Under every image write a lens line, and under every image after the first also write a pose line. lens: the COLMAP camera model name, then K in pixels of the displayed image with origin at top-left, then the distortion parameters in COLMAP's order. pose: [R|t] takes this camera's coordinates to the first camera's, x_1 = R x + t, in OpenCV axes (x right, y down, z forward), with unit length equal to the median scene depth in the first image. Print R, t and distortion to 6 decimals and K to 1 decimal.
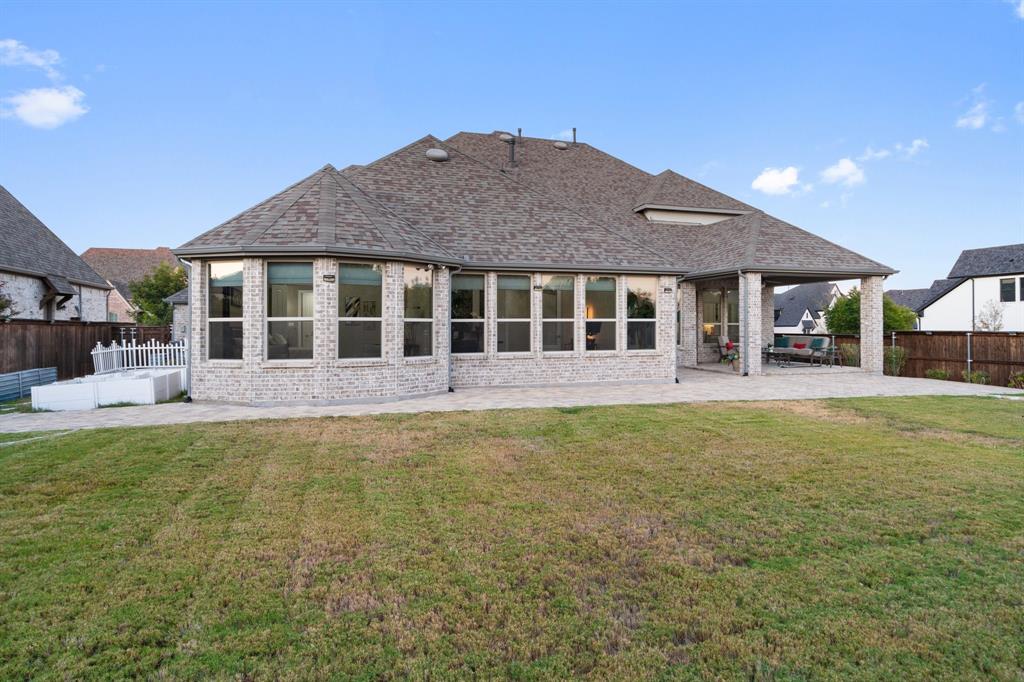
lens RADIAL K [[569.3, 0, 517.1], [0, 569.3, 338.2], [0, 0, 1]] dist [-0.000737, 0.001710]
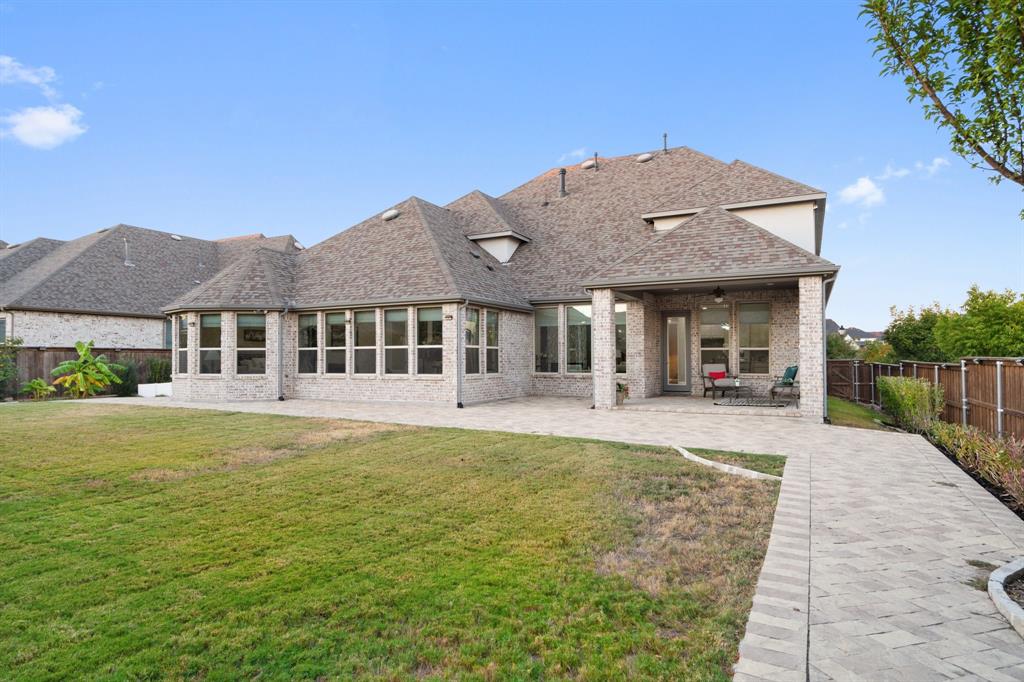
lens RADIAL K [[580.0, 0, 506.8], [0, 580.0, 347.5], [0, 0, 1]] dist [0.002741, 0.000013]
pose [[0.717752, -0.007555, -0.696258, 1.068340], [-0.010833, 0.999699, -0.022015, -0.007918], [0.696215, 0.023344, 0.717454, 0.314788]]
